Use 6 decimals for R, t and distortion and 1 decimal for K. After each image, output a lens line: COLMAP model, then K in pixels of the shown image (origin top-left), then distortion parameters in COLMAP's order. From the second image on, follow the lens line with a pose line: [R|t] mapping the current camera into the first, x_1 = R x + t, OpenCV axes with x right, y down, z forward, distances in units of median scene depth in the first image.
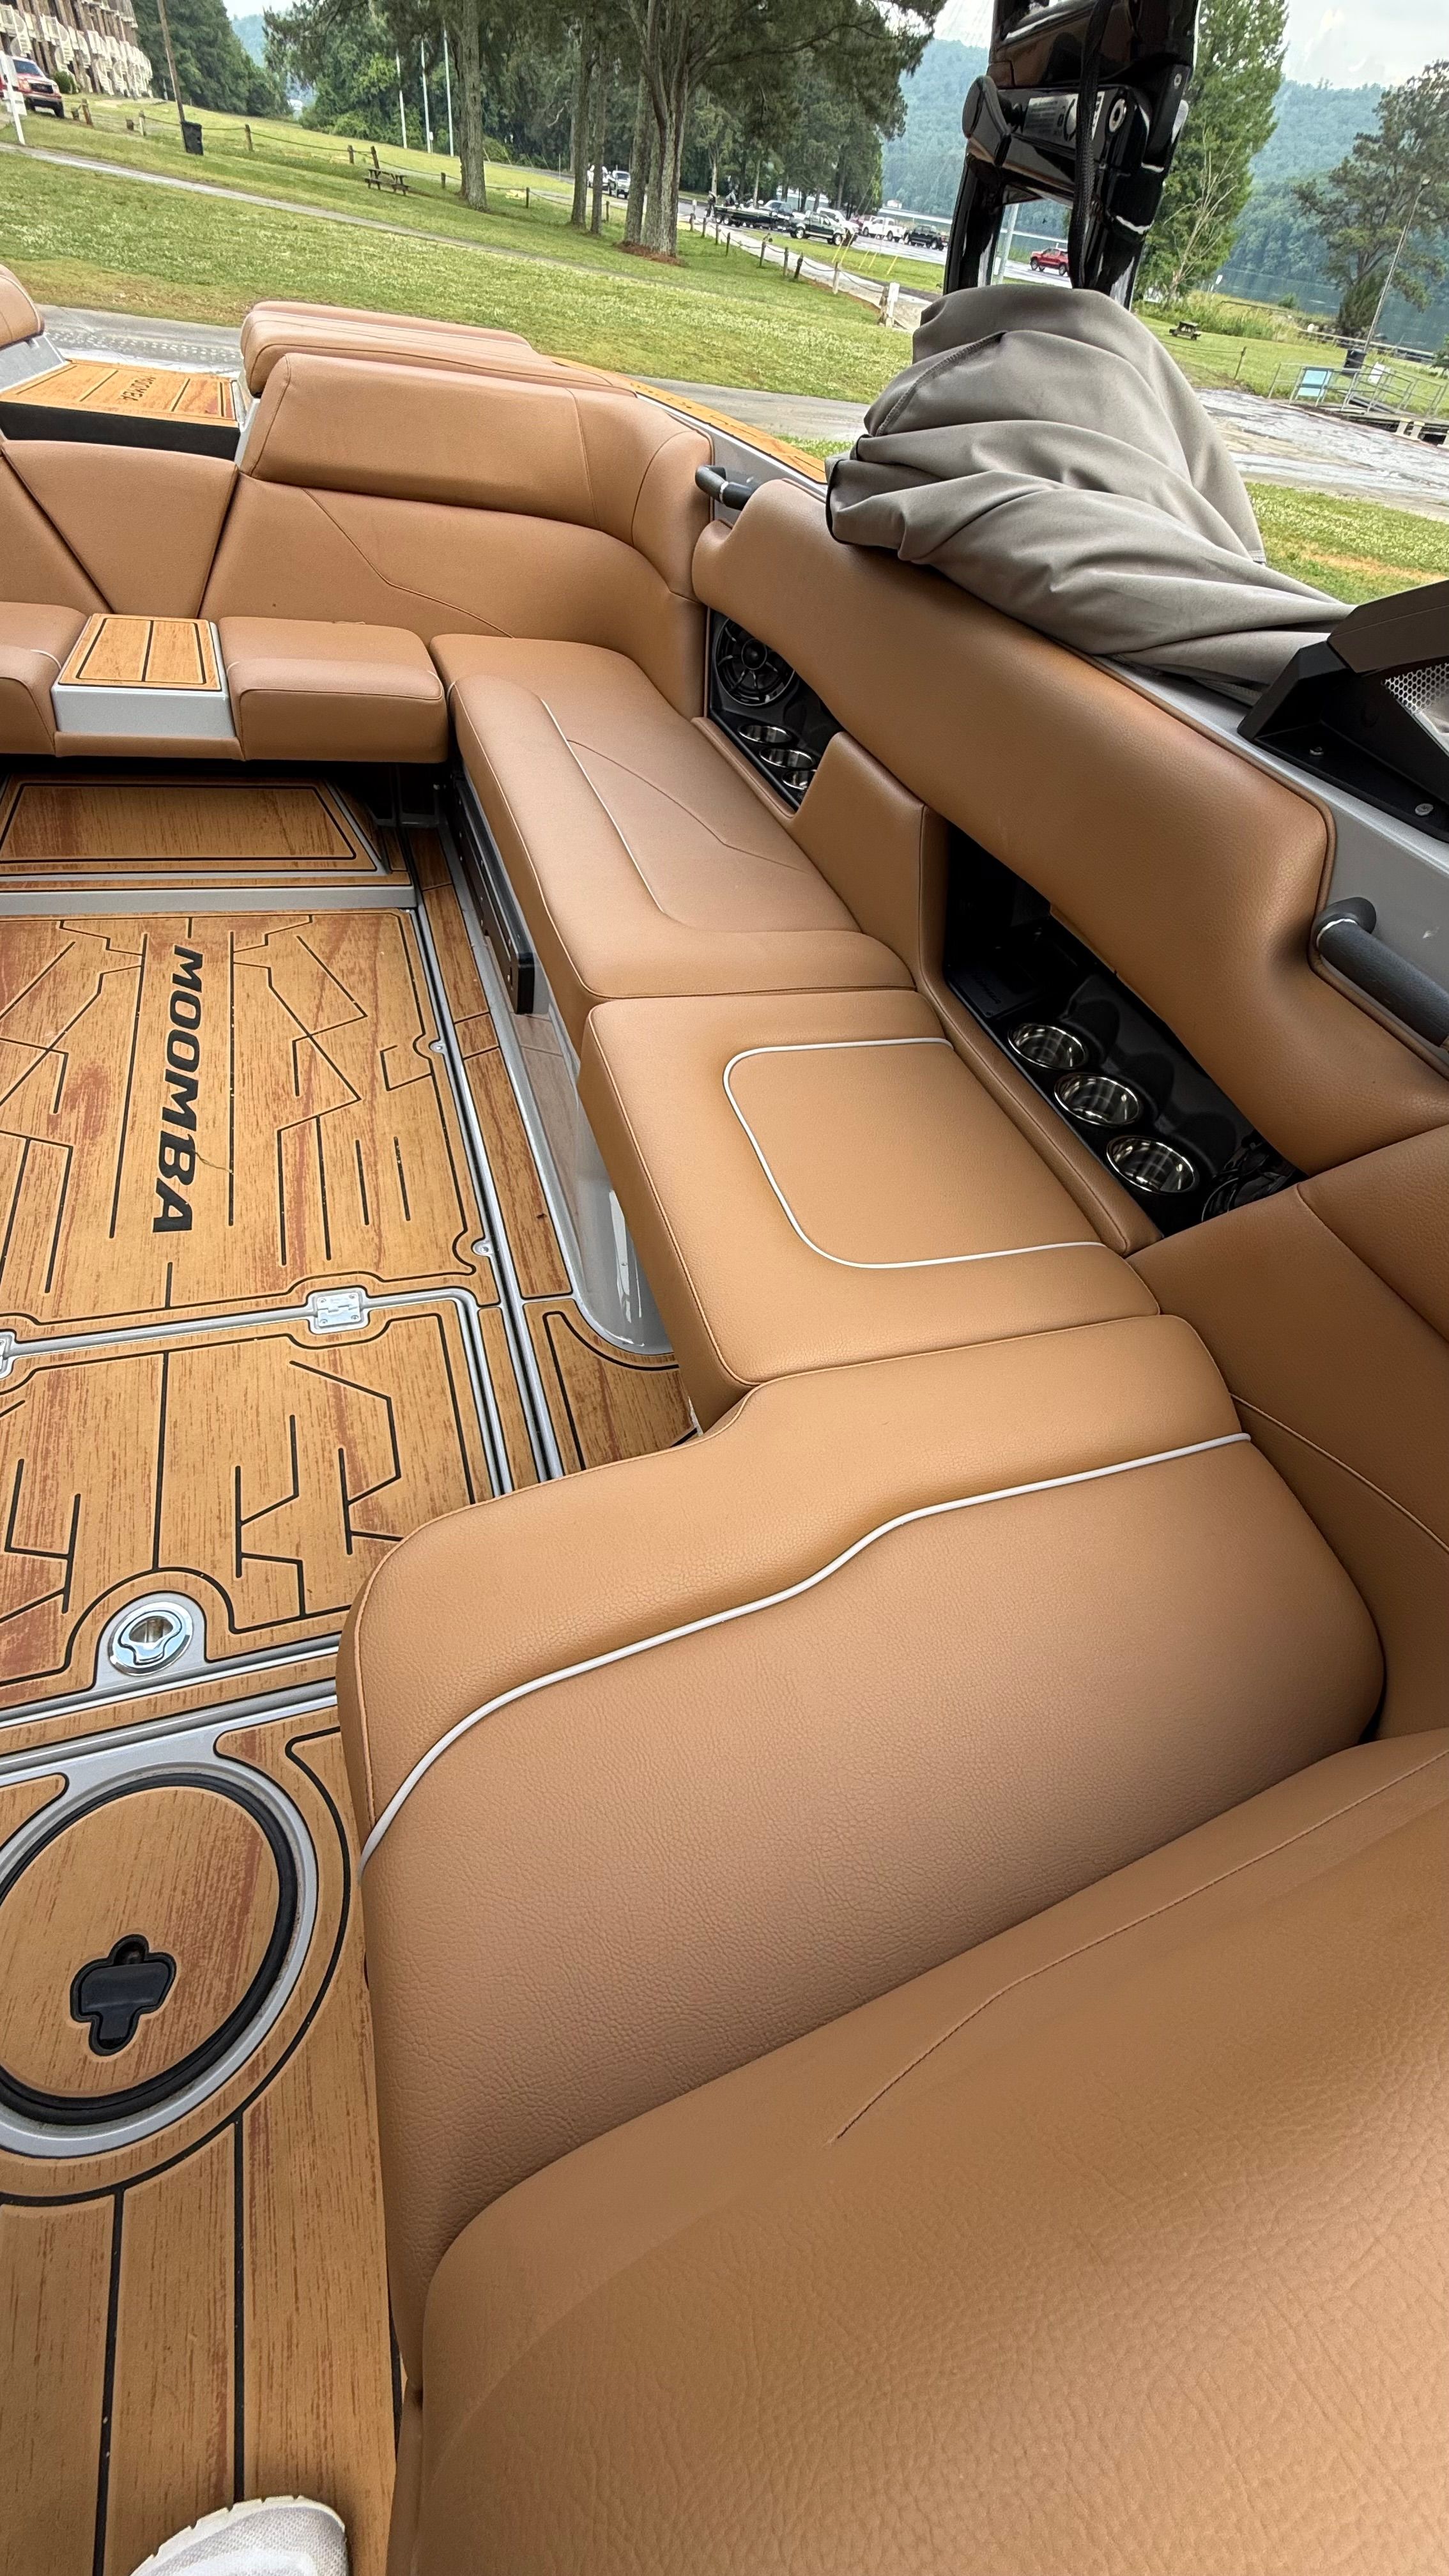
lens RADIAL K [[1025.5, 0, 722.4], [0, 1025.5, 1279.1], [0, 0, 1]] dist [-0.000188, -0.000337]
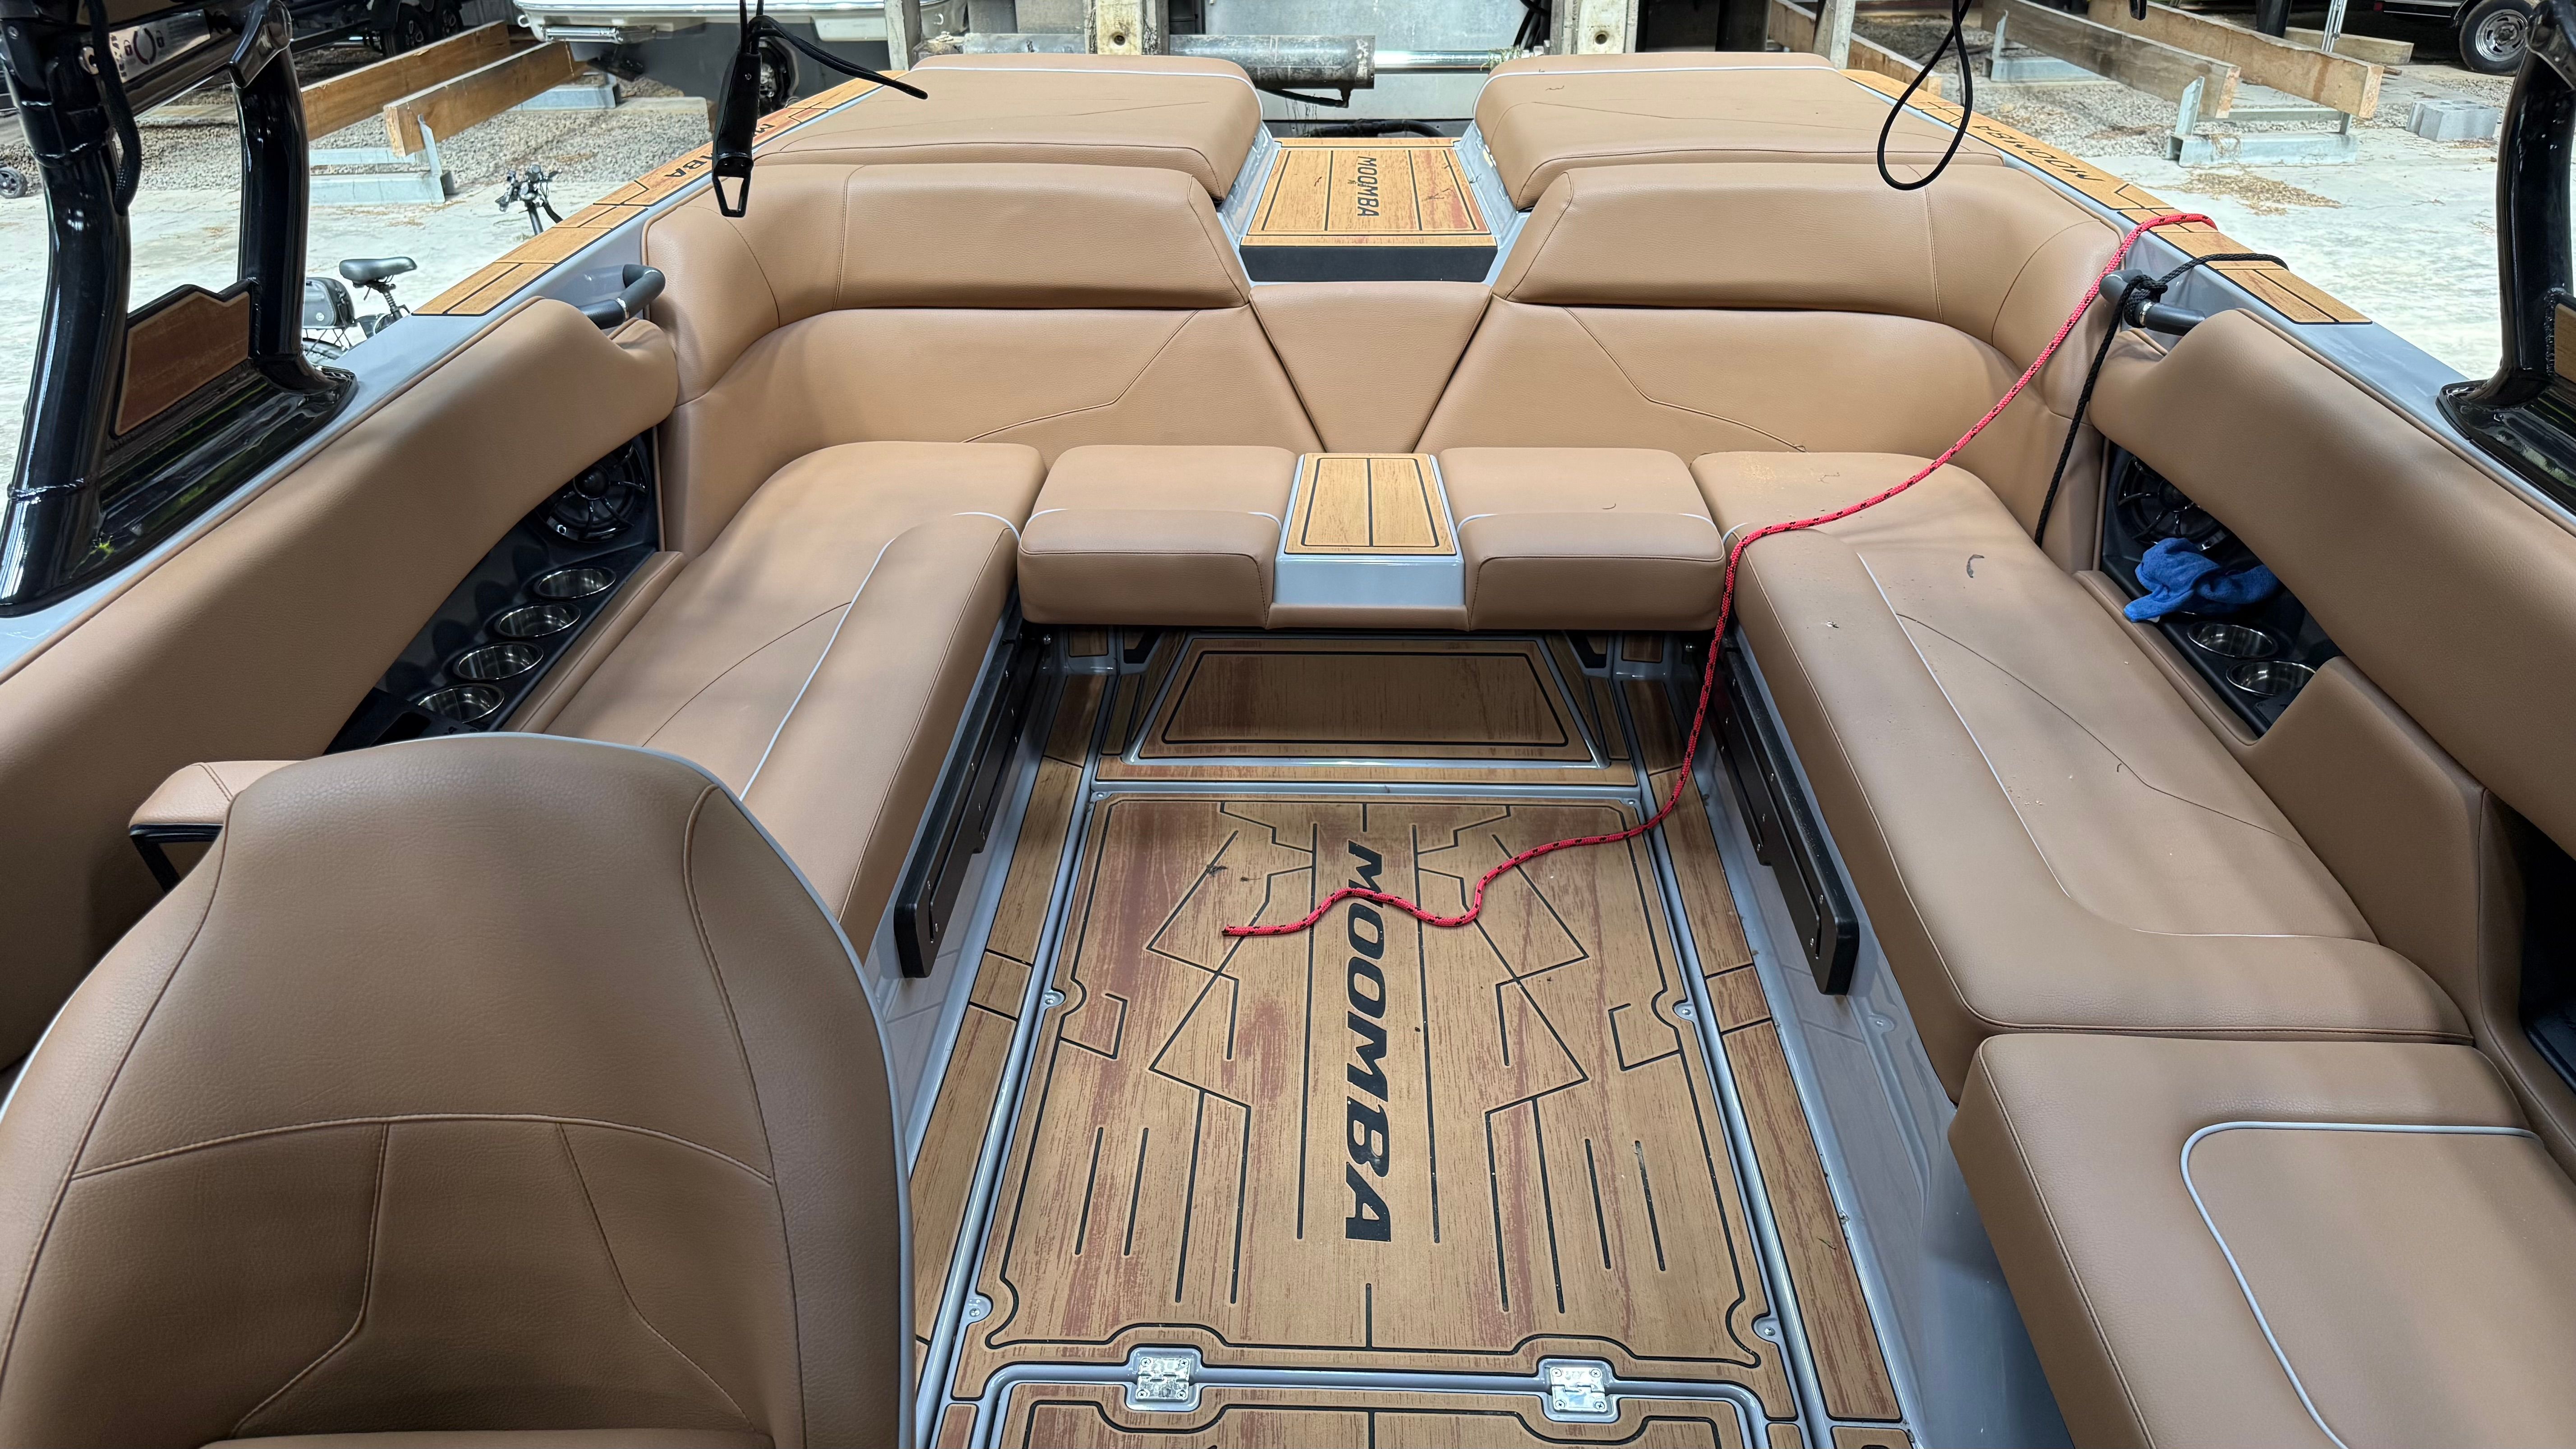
lens RADIAL K [[1746.4, 0, 1279.1], [0, 1746.4, 758.1], [0, 0, 1]] dist [0.112261, -0.193522]
pose [[0.931360, 0.053077, -0.360211, -0.105962], [-0.151470, 0.956127, -0.250756, -0.040411], [0.331098, 0.288106, 0.898537, -0.274328]]
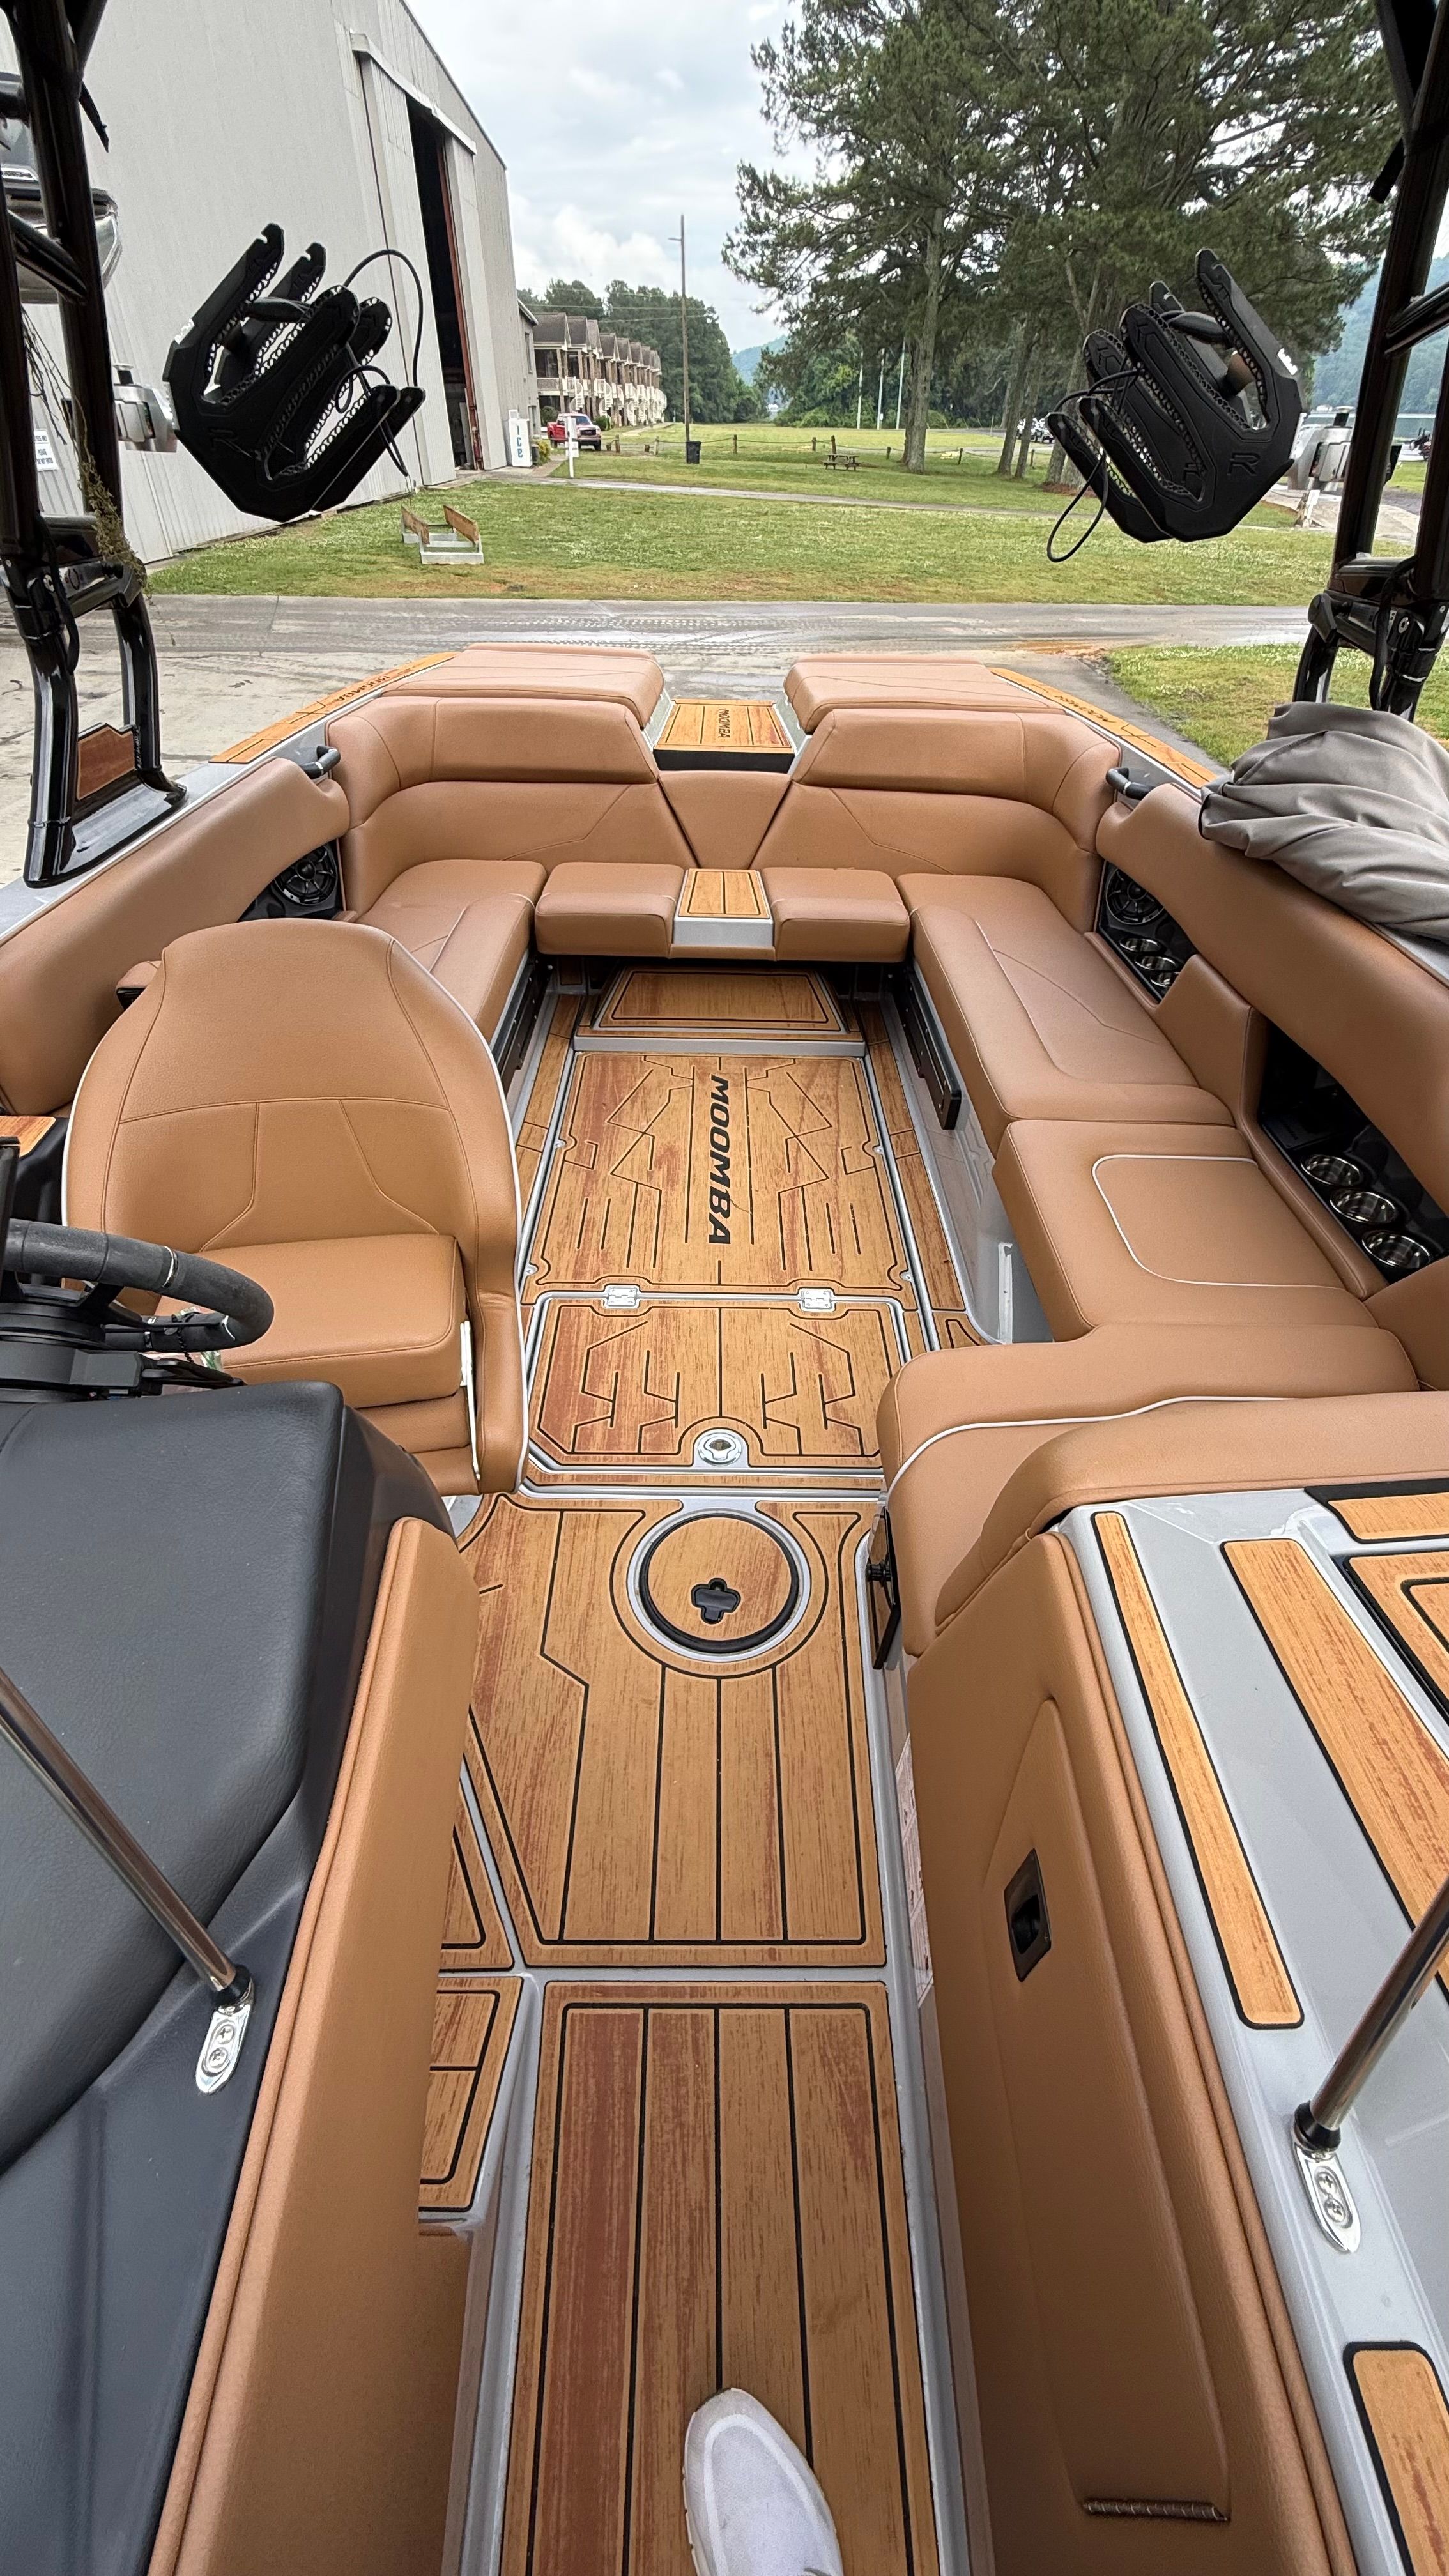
lens RADIAL K [[1025.5, 0, 722.4], [0, 1025.5, 1279.1], [0, 0, 1]] dist [-0.000188, -0.000337]
pose [[0.947576, 0.106292, -0.301335, -0.029528], [-0.145580, 0.983098, -0.111015, 0.150191], [0.284441, 0.149064, 0.947034, -0.420477]]
